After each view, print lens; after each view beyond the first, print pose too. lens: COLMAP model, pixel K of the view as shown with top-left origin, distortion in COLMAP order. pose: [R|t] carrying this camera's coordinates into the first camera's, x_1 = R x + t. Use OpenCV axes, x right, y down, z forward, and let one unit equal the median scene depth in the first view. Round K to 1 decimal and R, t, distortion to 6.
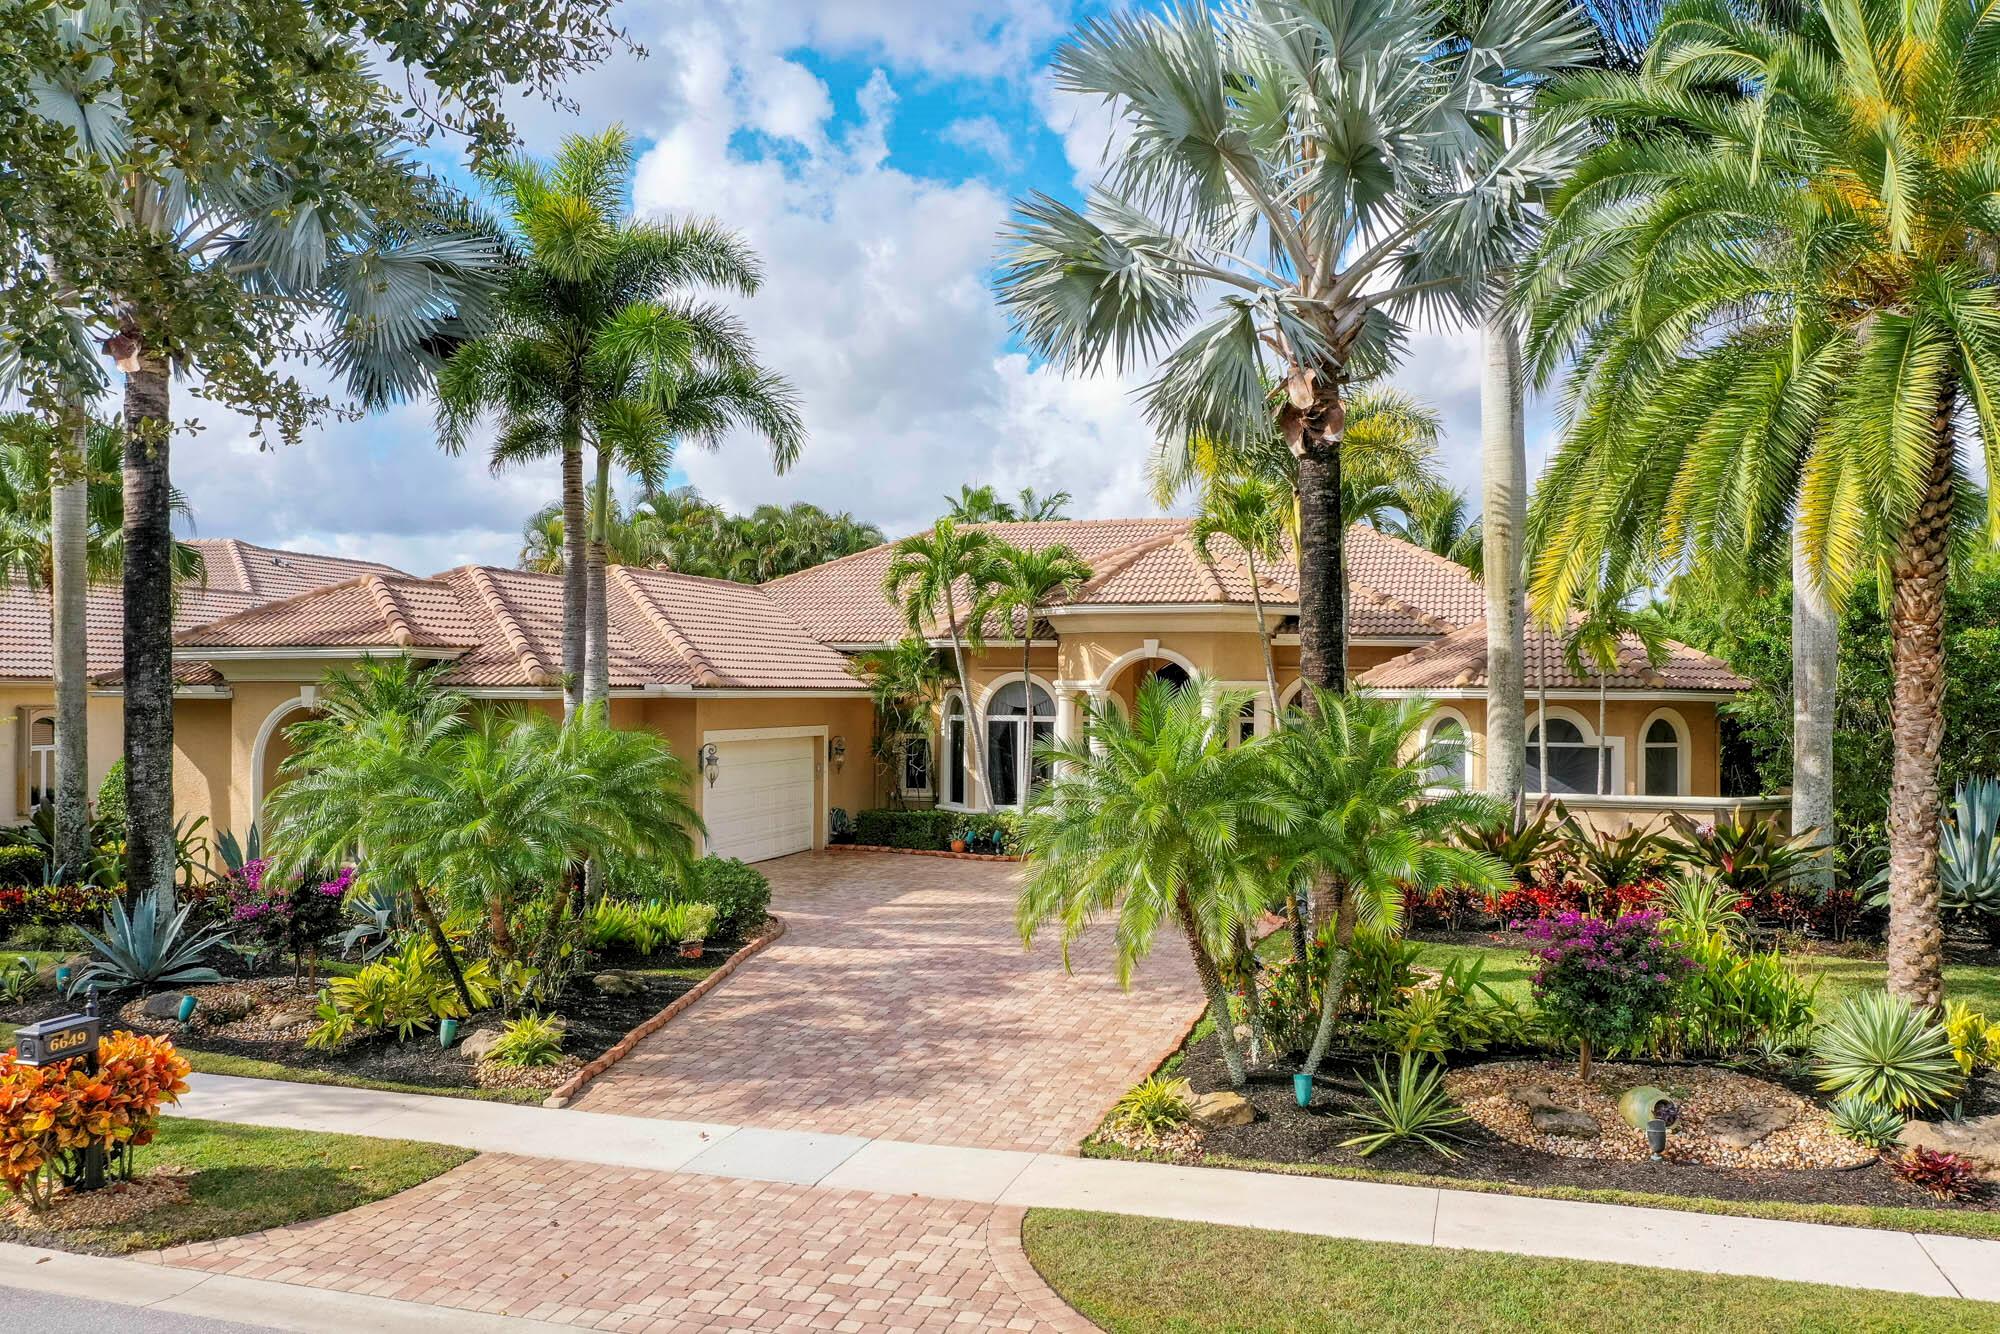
lens RADIAL K [[1590.8, 0, 1000.0], [0, 1590.8, 667.0], [0, 0, 1]] dist [-0.005787, -0.003993]
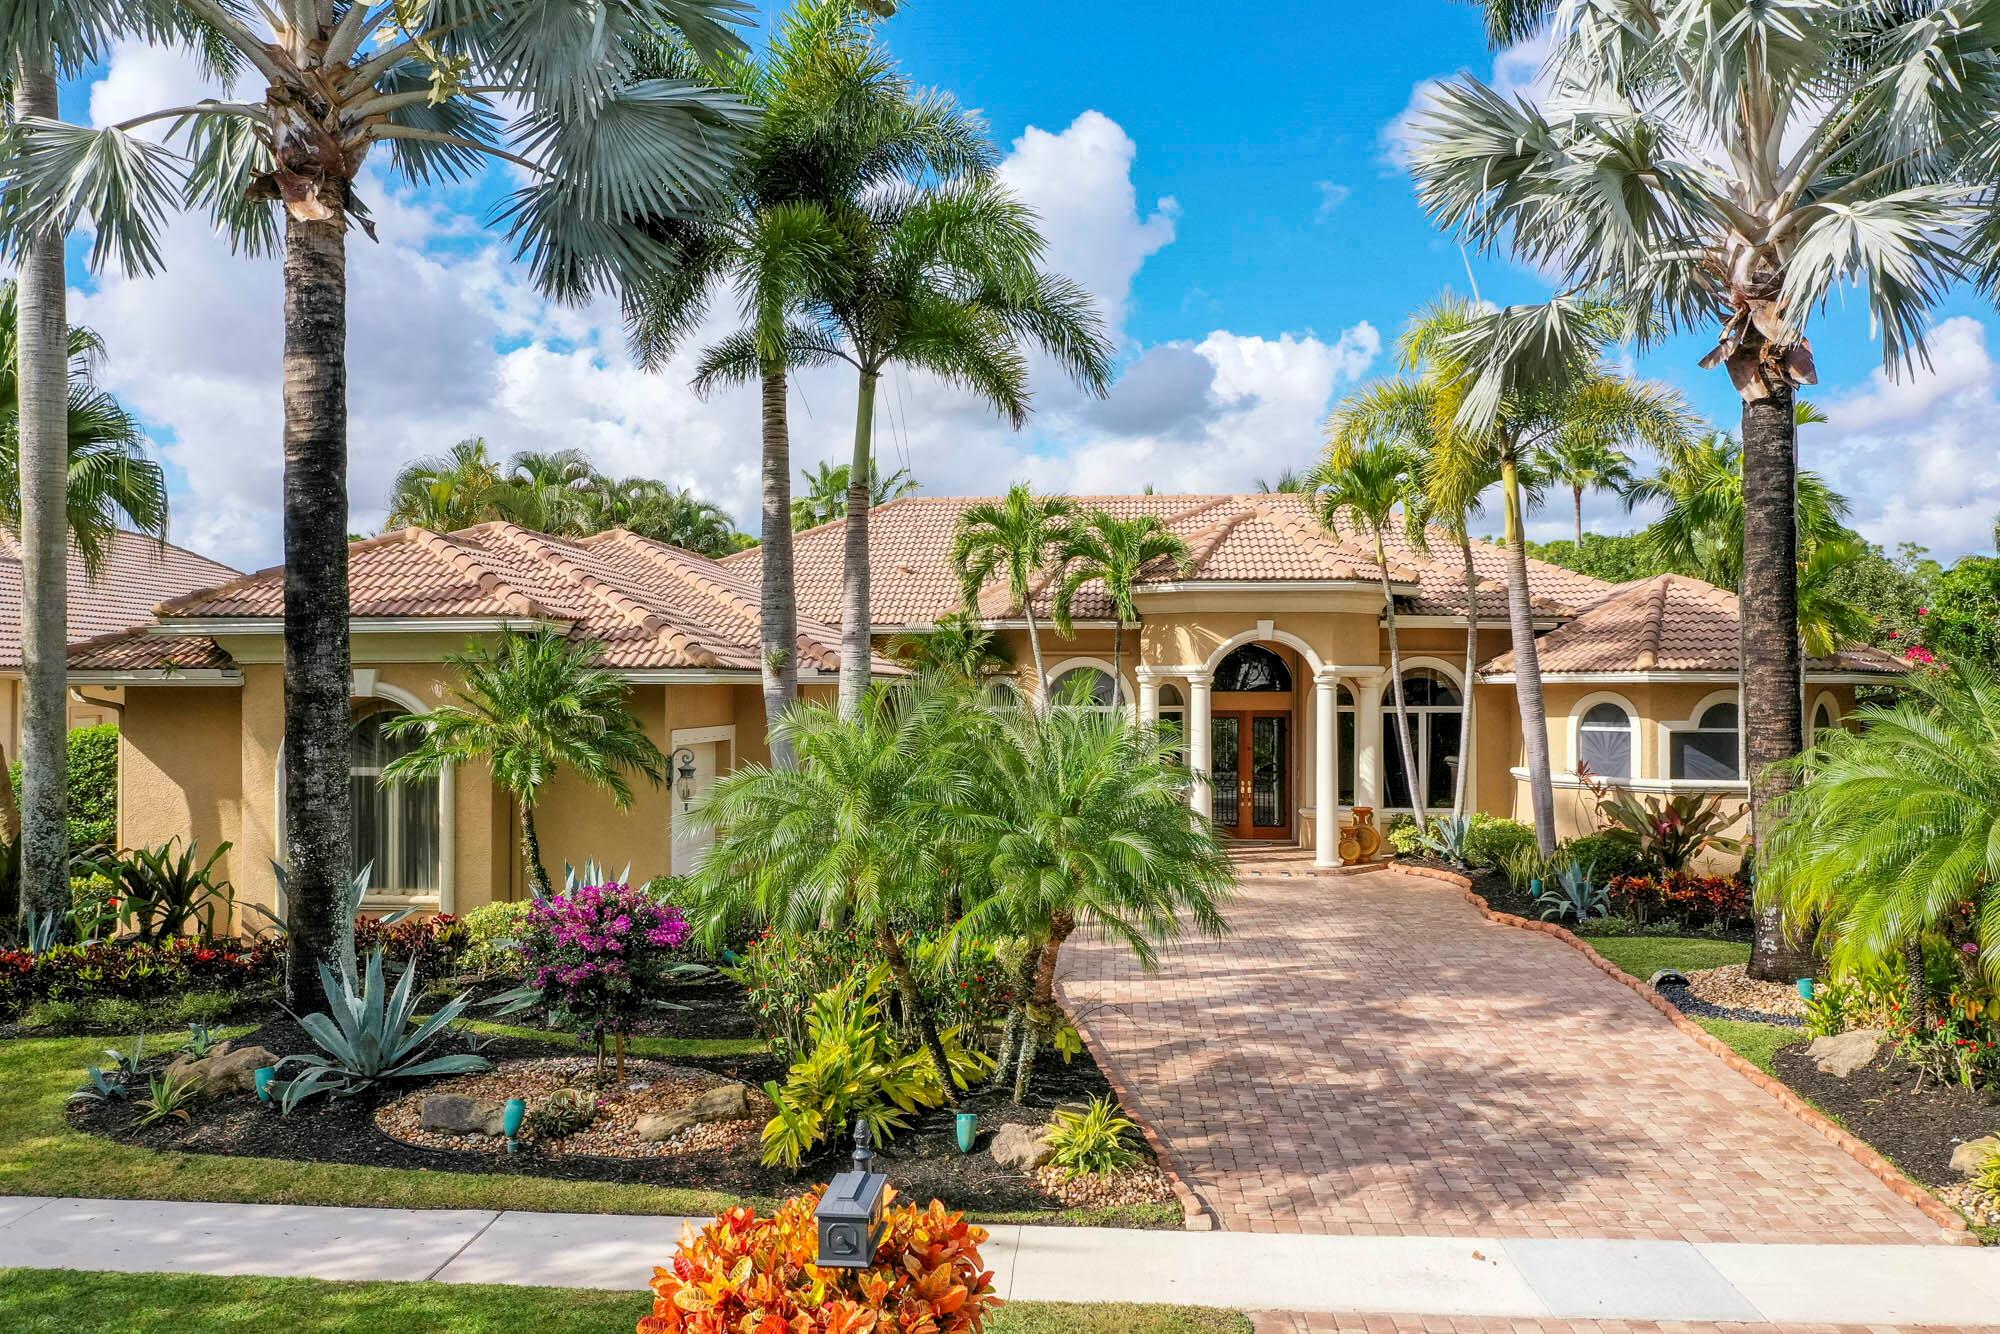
lens RADIAL K [[1577.0, 0, 1000.0], [0, 1577.0, 667.0], [0, 0, 1]] dist [-0.004266, -0.003934]
pose [[0.972924, -0.000499, 0.231125, -0.357808], [0.000500, 1.000000, 0.000055, 0.012511], [-0.231125, 0.000062, 0.972924, 0.211004]]
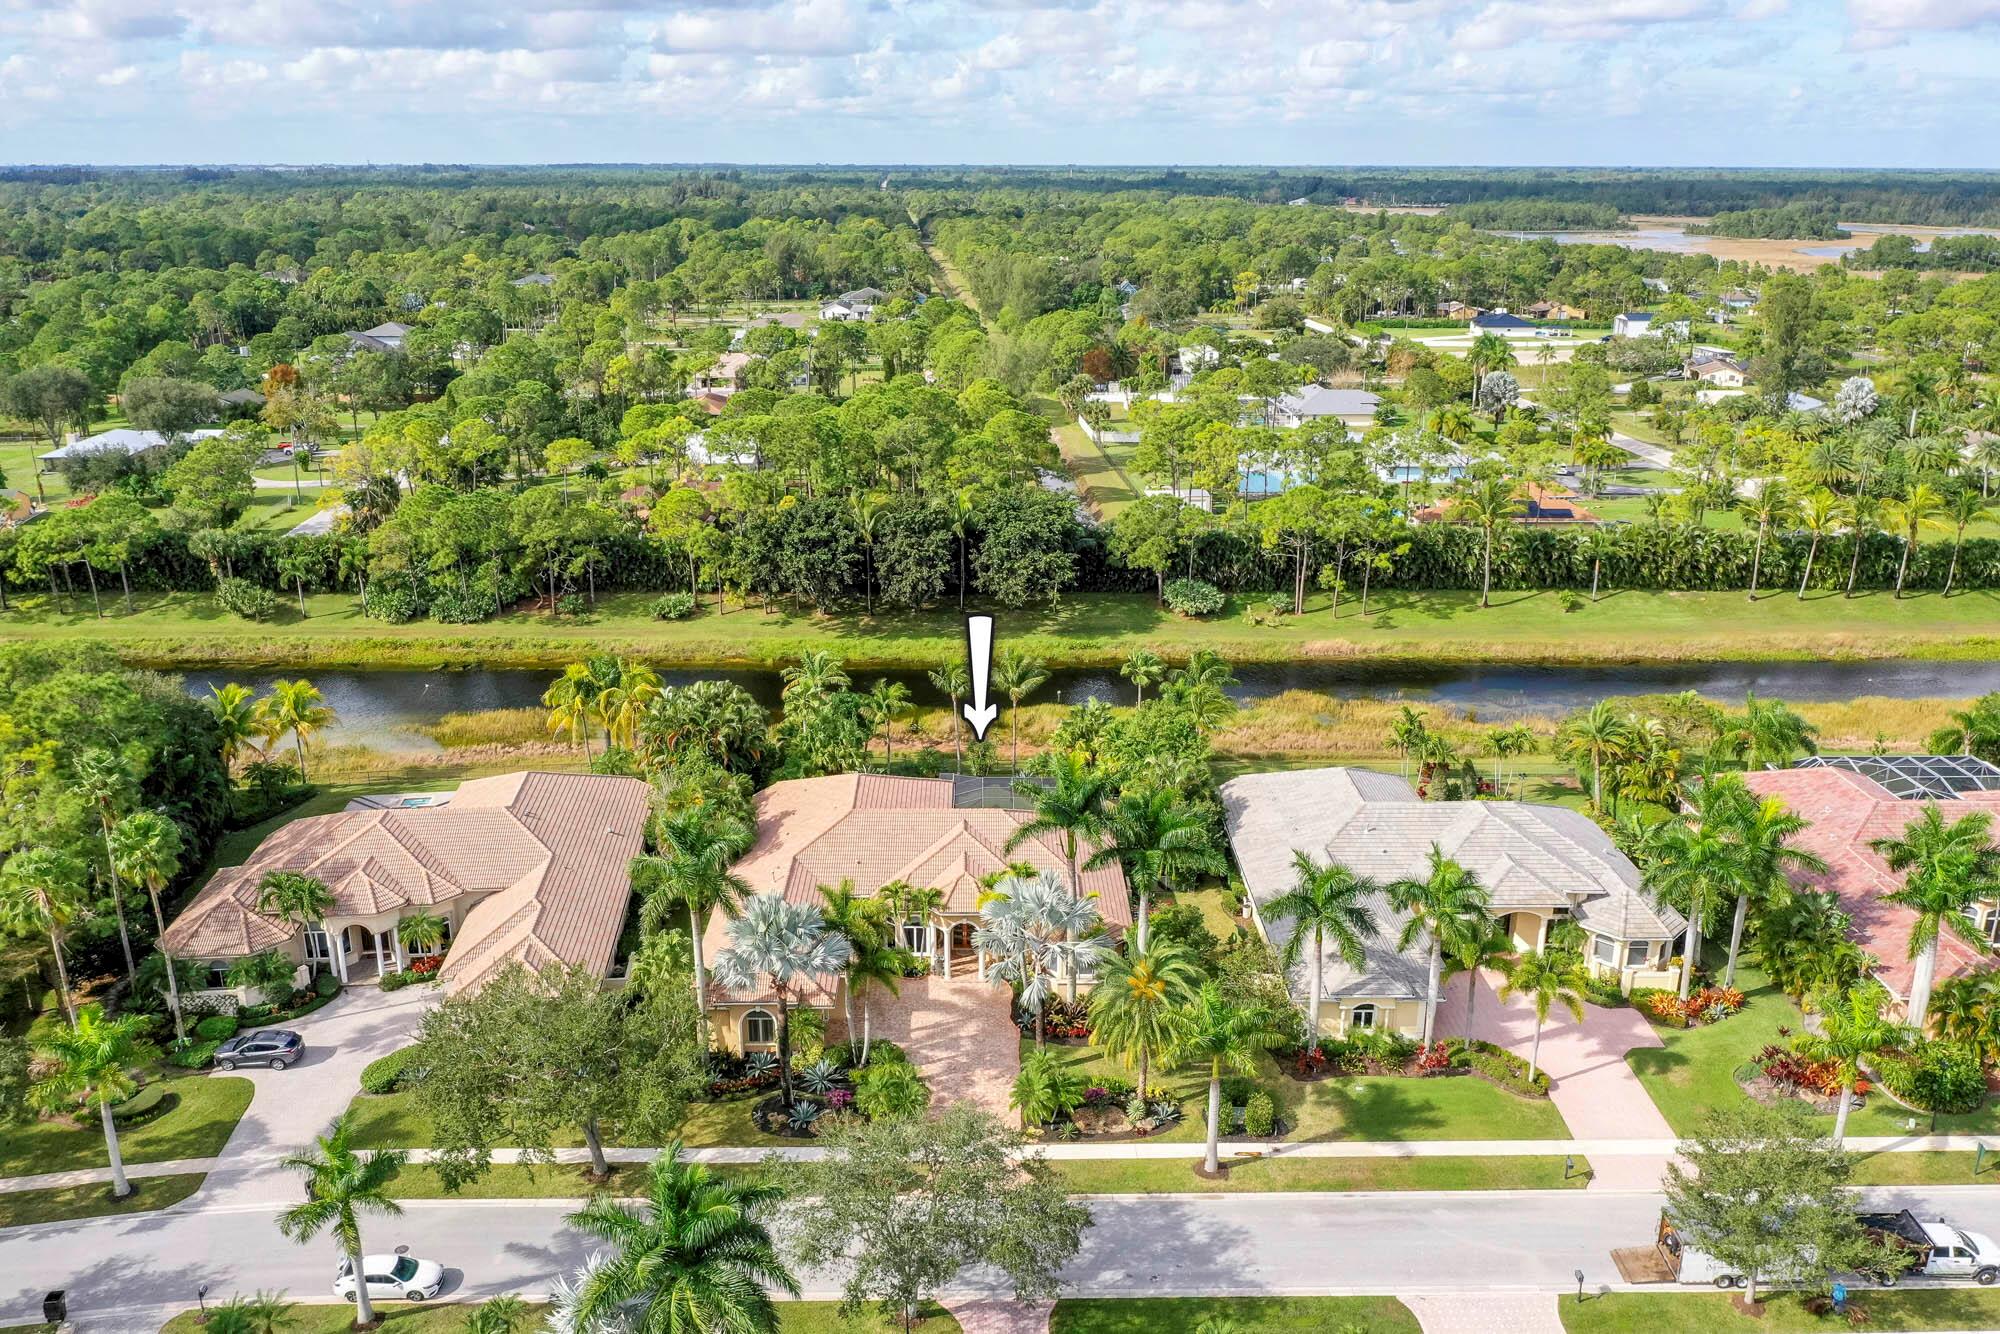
lens RADIAL K [[1590.8, 0, 1000.0], [0, 1590.8, 667.0], [0, 0, 1]] dist [-0.005787, -0.003993]
pose [[0.948268, -0.102727, 0.300391, -1.051174], [-0.000938, 0.945290, 0.326231, -2.160374], [-0.317469, -0.309637, 0.896292, -2.471103]]
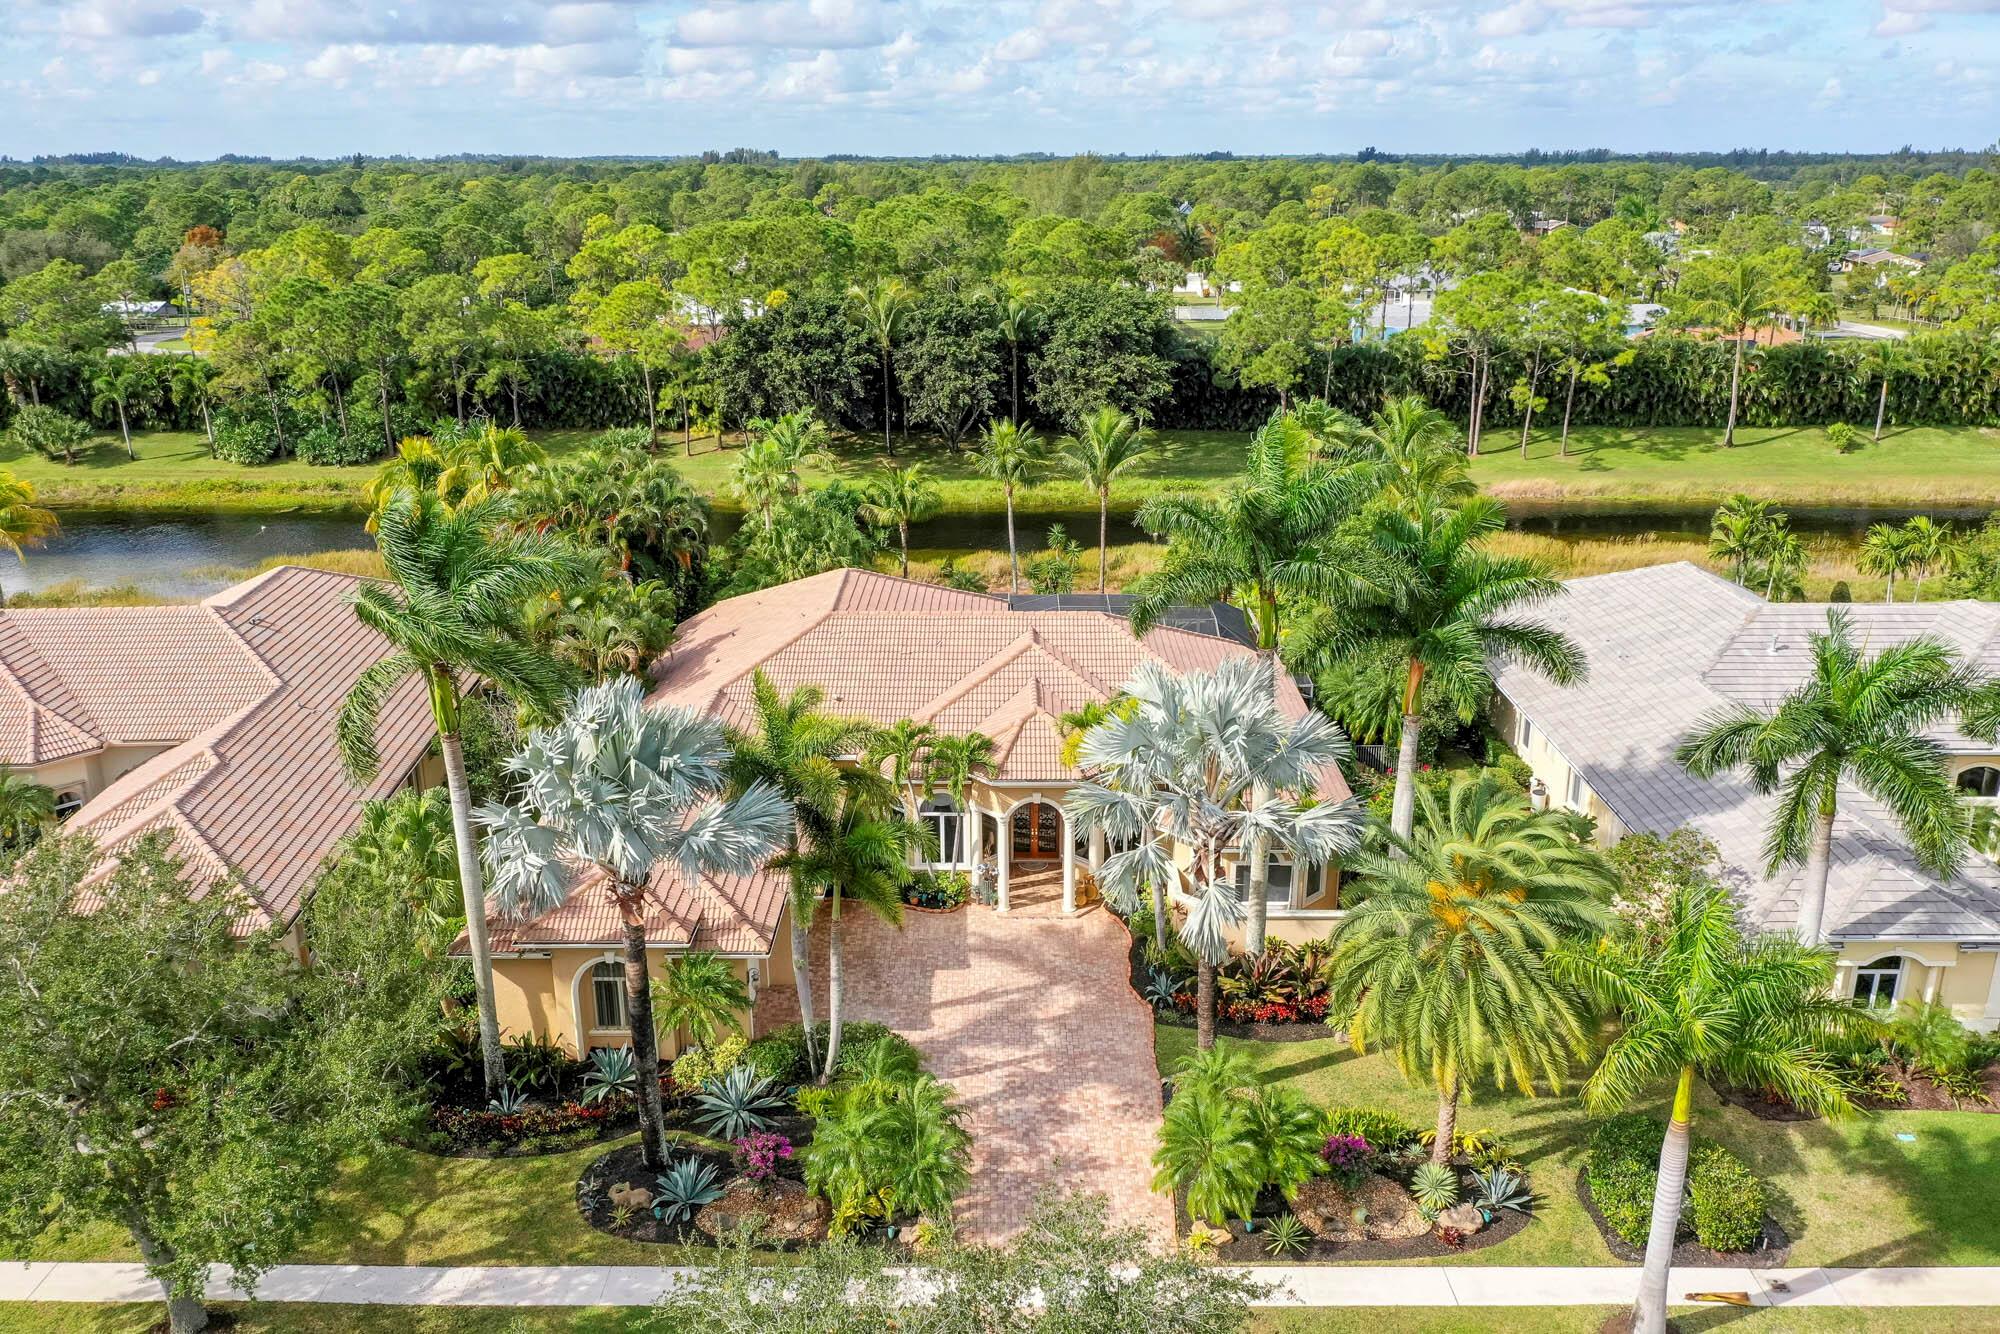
lens RADIAL K [[1590.8, 0, 1000.0], [0, 1590.8, 667.0], [0, 0, 1]] dist [-0.005787, -0.003993]
pose [[0.955547, -0.101248, 0.276908, -0.545929], [0.004939, 0.944553, 0.328321, -0.959586], [-0.294796, -0.312358, 0.903066, -0.656705]]
